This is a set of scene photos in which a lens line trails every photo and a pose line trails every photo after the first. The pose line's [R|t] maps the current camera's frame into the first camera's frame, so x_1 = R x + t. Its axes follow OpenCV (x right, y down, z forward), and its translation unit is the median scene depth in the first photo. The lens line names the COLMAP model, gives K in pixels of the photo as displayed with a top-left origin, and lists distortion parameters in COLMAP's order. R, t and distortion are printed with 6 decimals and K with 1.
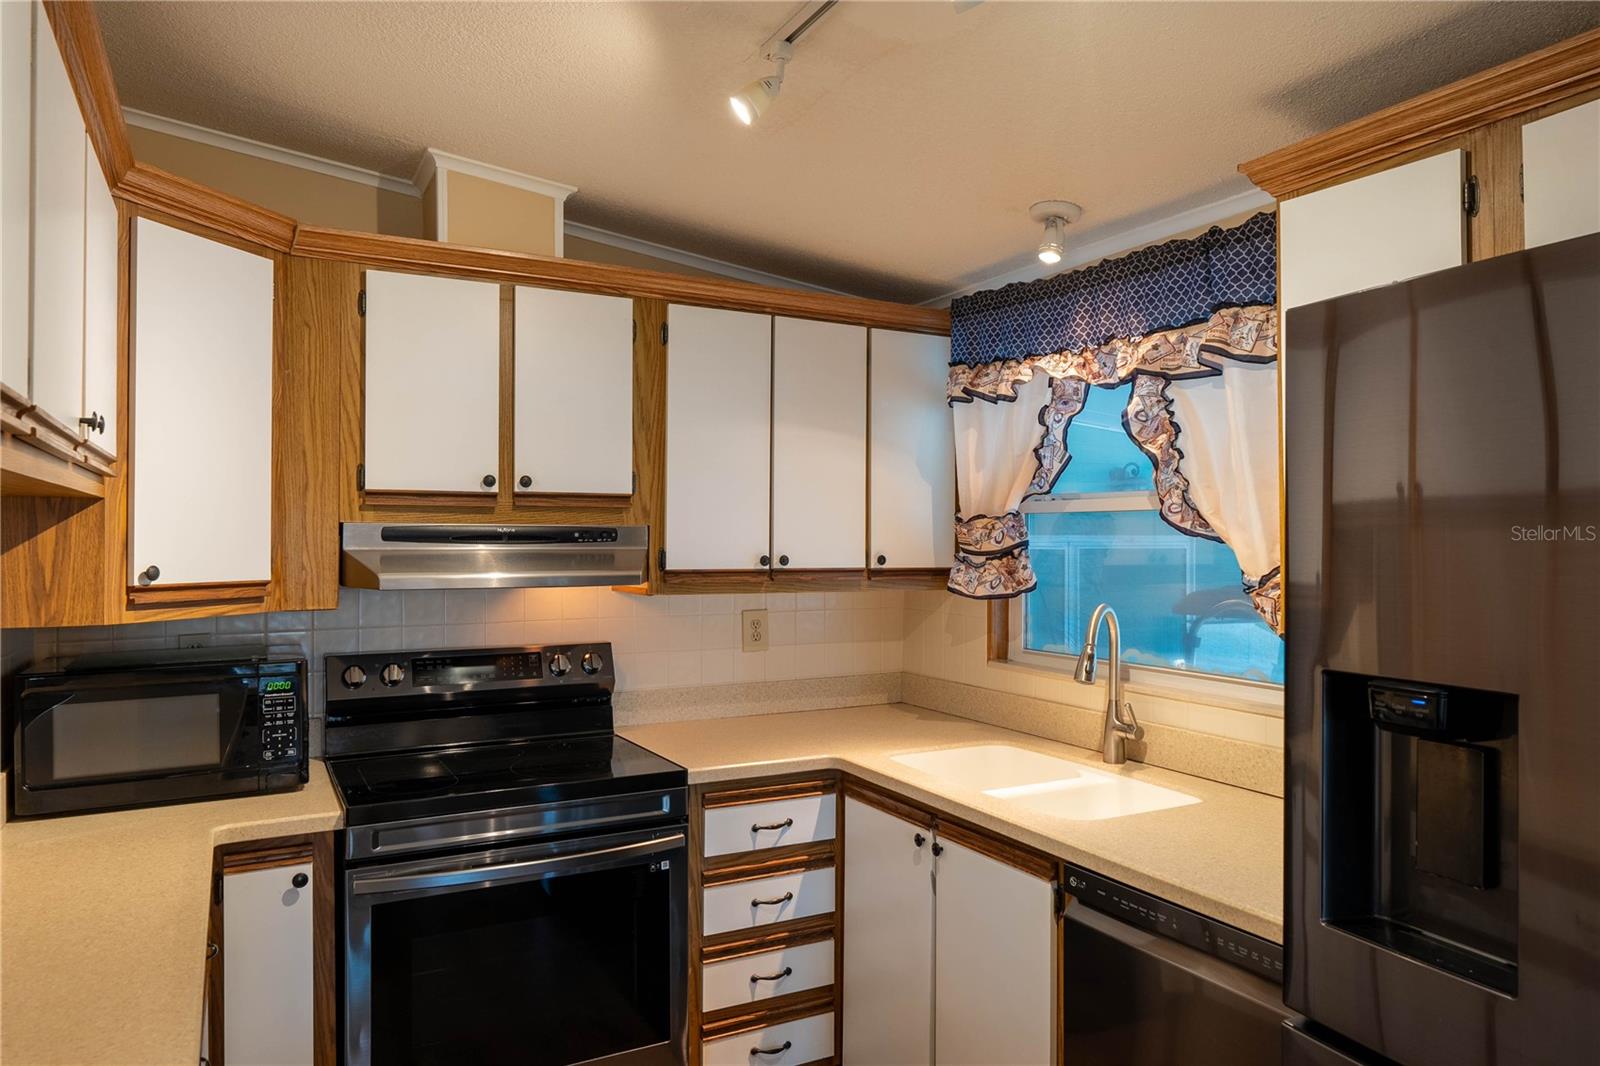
lens RADIAL K [[1027.1, 0, 802.3], [0, 1027.1, 534.1], [0, 0, 1]] dist [0.005633, -0.005033]
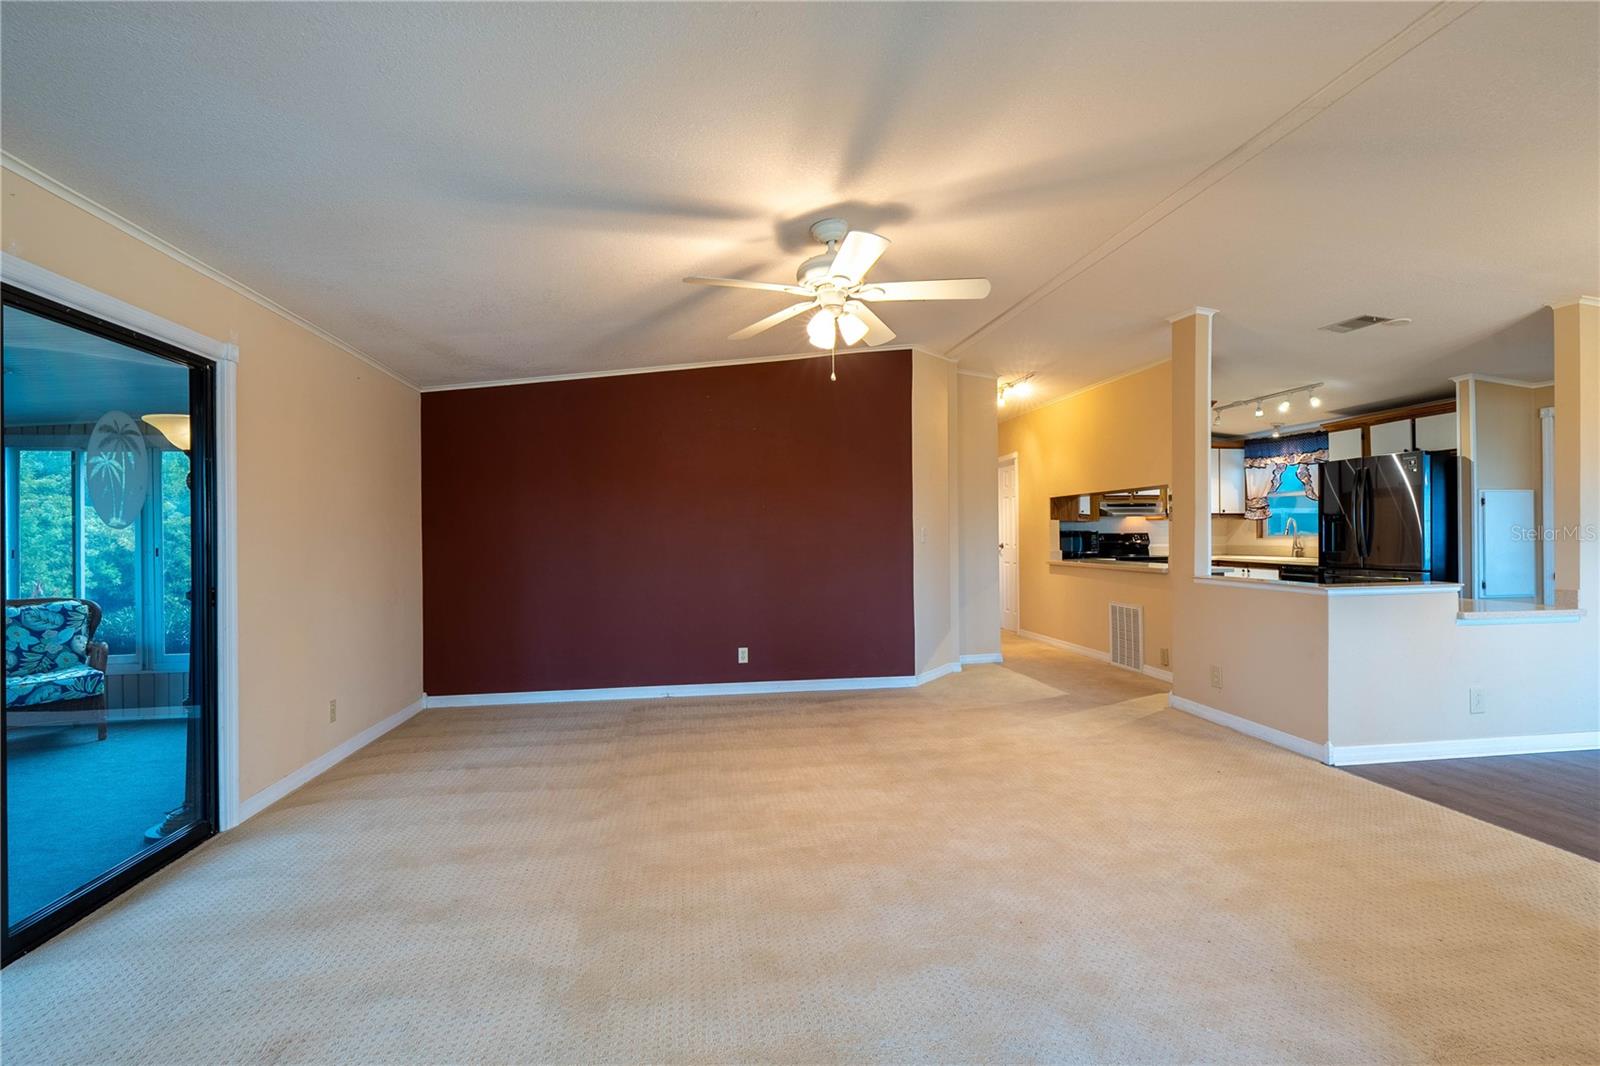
lens RADIAL K [[731.8, 0, 806.6], [0, 731.8, 532.4], [0, 0, 1]] dist [-0.001976, 0.002669]
pose [[0.947222, -0.010870, -0.320394, -0.589225], [0.011462, 0.999934, -0.000038, 0.099505], [0.320374, -0.003636, 0.947284, -2.318093]]
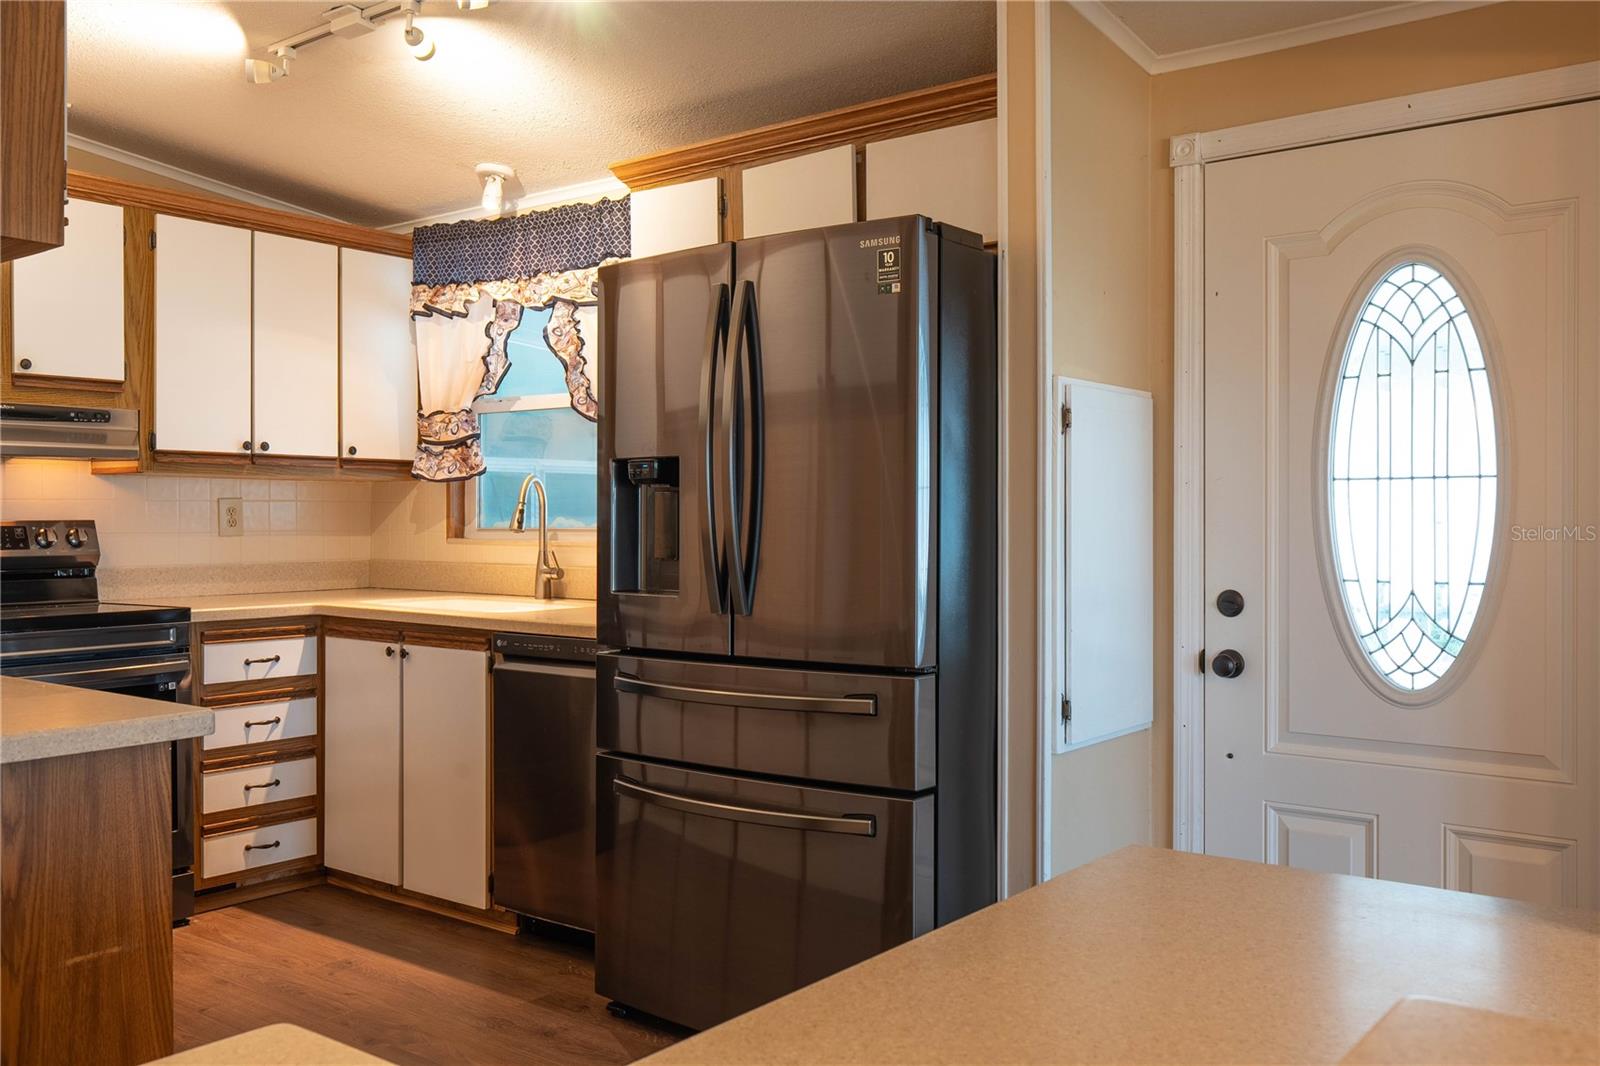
lens RADIAL K [[1363.2, 0, 774.9], [0, 1363.2, 535.6], [0, 0, 1]] dist [-0.000614, 0.010620]
pose [[0.921527, -0.007384, 0.388243, -0.094155], [0.000695, 0.999849, 0.017367, 0.110510], [-0.388313, -0.015735, 0.921393, -0.691557]]
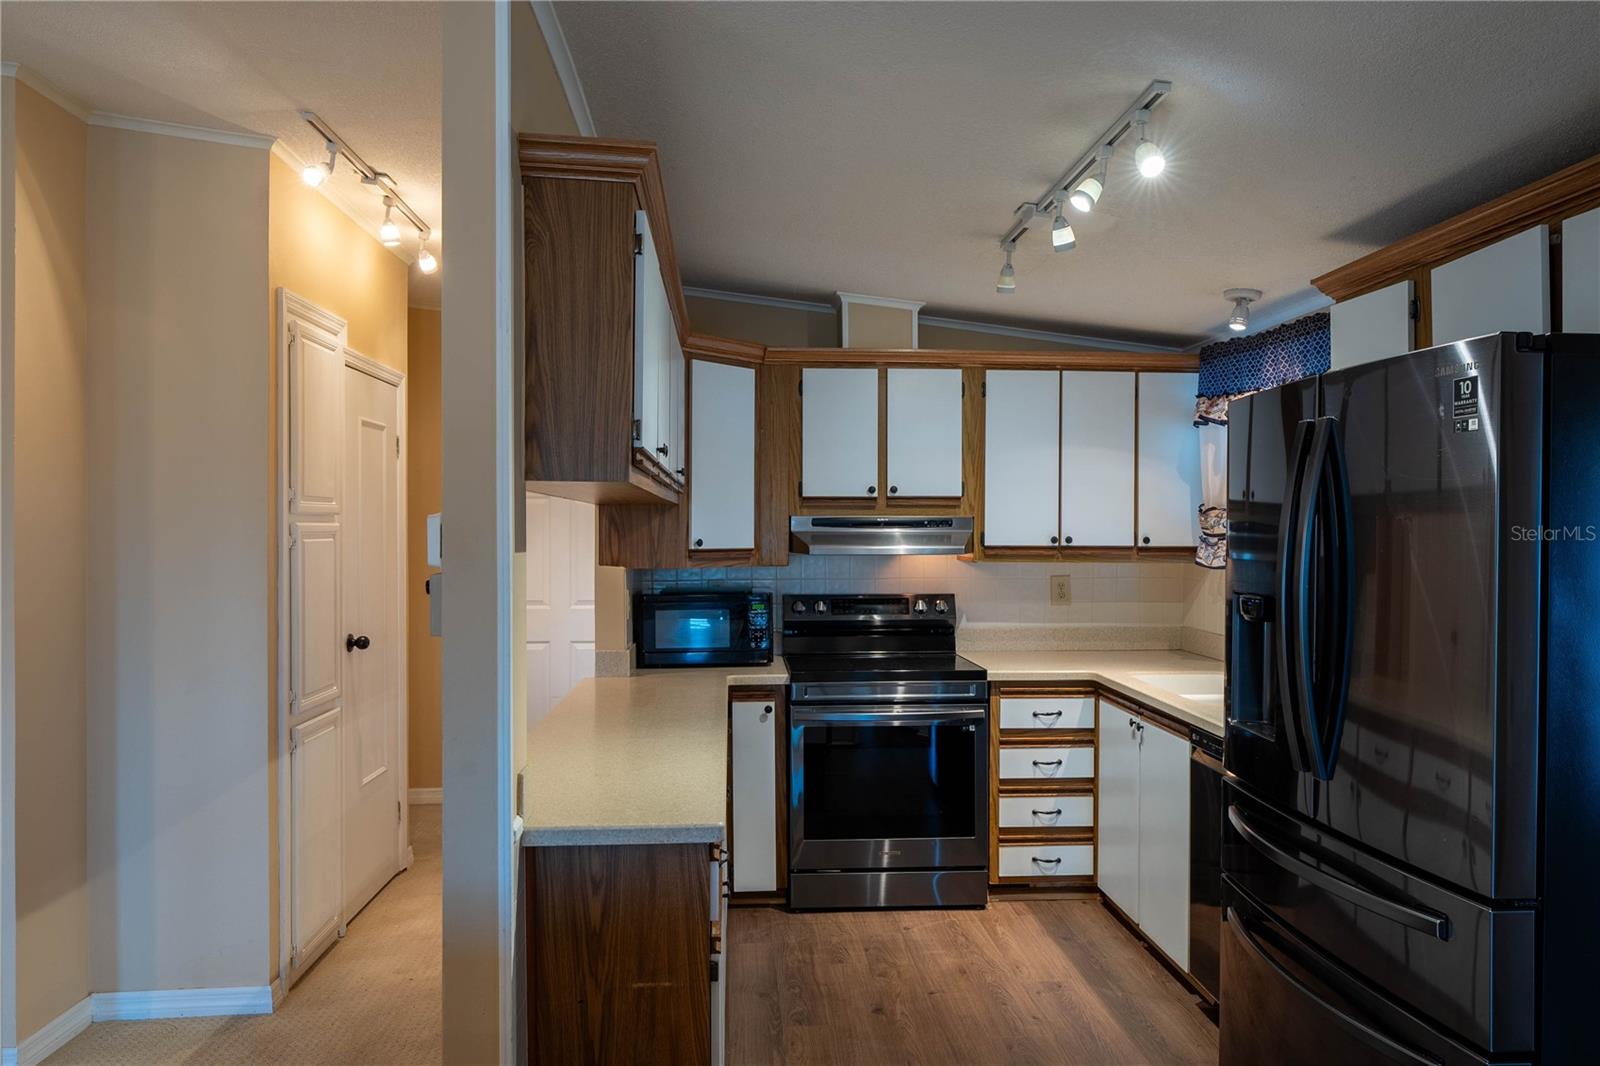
lens RADIAL K [[1027.1, 0, 804.2], [0, 1027.1, 531.9], [0, 0, 1]] dist [0.005633, -0.005033]
pose [[0.907103, 0.000977, -0.420908, 0.282999], [0.002818, 0.999961, 0.008396, 0.001326], [0.420900, -0.008802, 0.907064, -0.525834]]
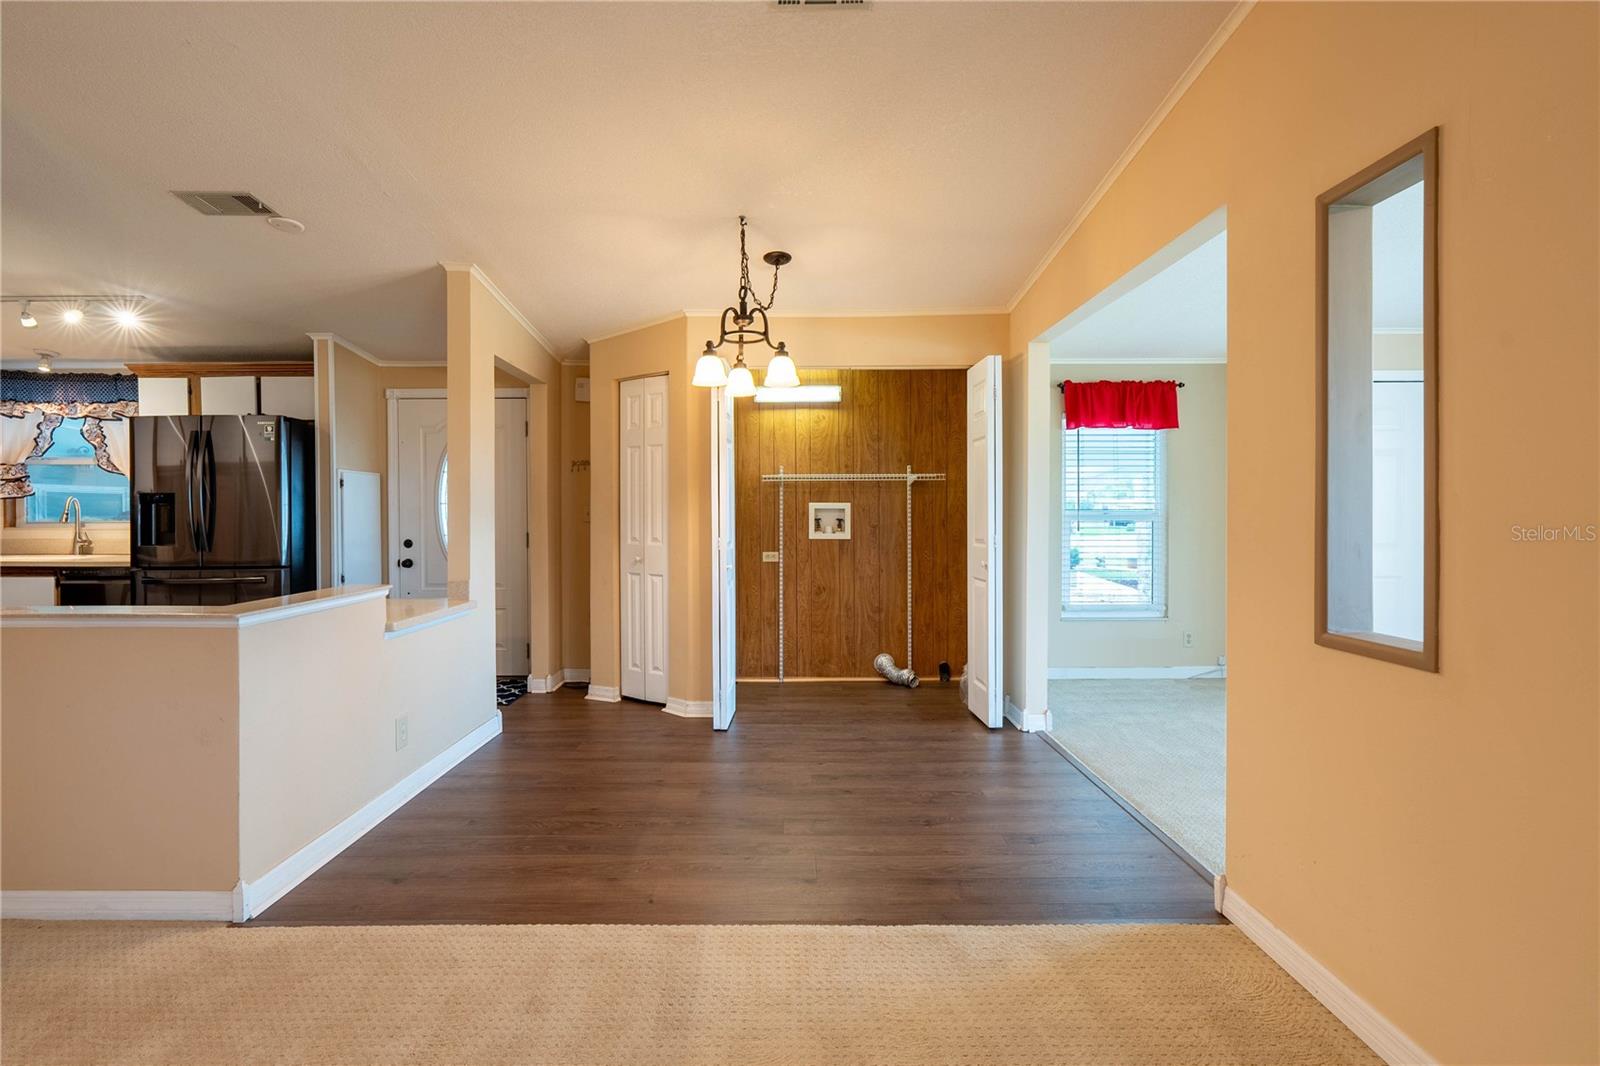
lens RADIAL K [[731.8, 0, 786.6], [0, 731.8, 523.3], [0, 0, 1]] dist [-0.001976, 0.002669]
pose [[0.475665, -0.014327, 0.879510, -0.512638], [0.001005, 0.999876, 0.015745, 0.106375], [-0.879626, -0.006605, 0.475621, -1.585324]]
